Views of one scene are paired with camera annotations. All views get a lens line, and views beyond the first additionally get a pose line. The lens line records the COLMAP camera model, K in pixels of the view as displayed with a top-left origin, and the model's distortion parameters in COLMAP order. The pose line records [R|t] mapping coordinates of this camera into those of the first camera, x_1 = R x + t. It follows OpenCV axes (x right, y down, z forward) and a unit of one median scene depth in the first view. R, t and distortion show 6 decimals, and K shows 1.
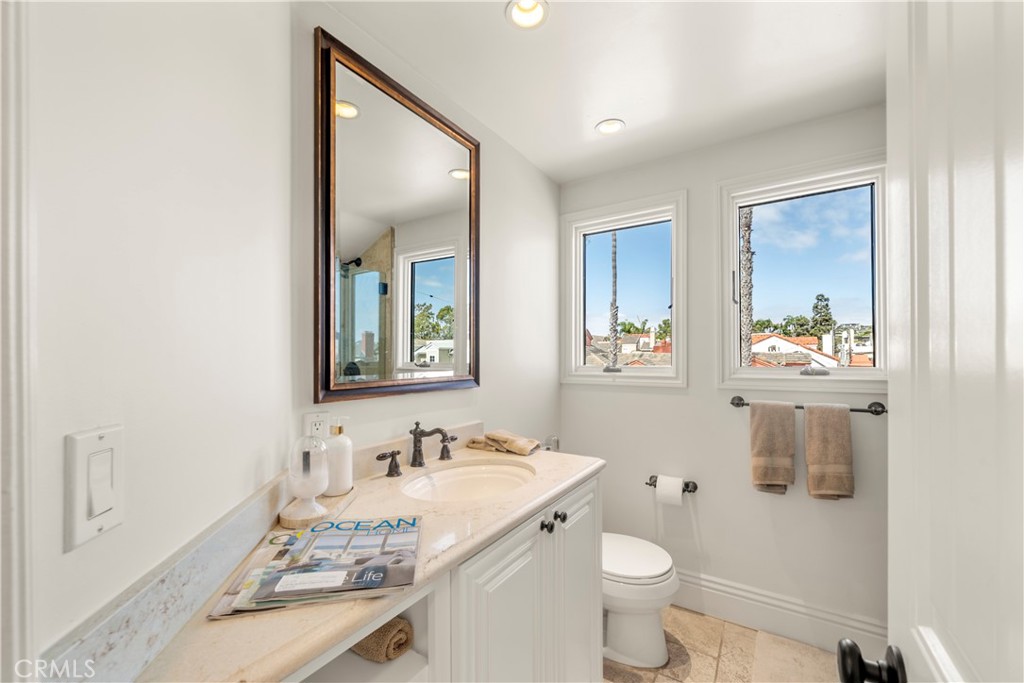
lens RADIAL K [[419.7, 0, 511.0], [0, 419.7, 347.9], [0, 0, 1]] dist [-0.000329, 0.000502]
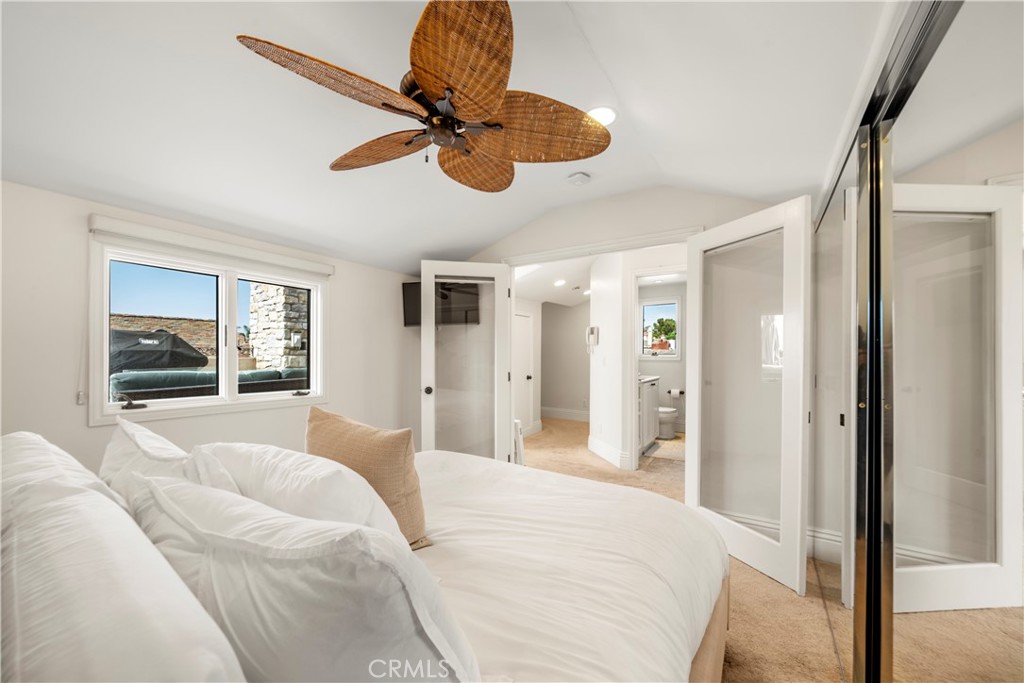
lens RADIAL K [[386.6, 0, 511.4], [0, 386.6, 348.6], [0, 0, 1]] dist [-0.005334, 0.000261]
pose [[0.999889, 0.001374, -0.014832, -0.795382], [-0.001231, 0.999953, 0.009640, -0.022198], [0.014845, -0.009621, 0.999844, -1.878336]]
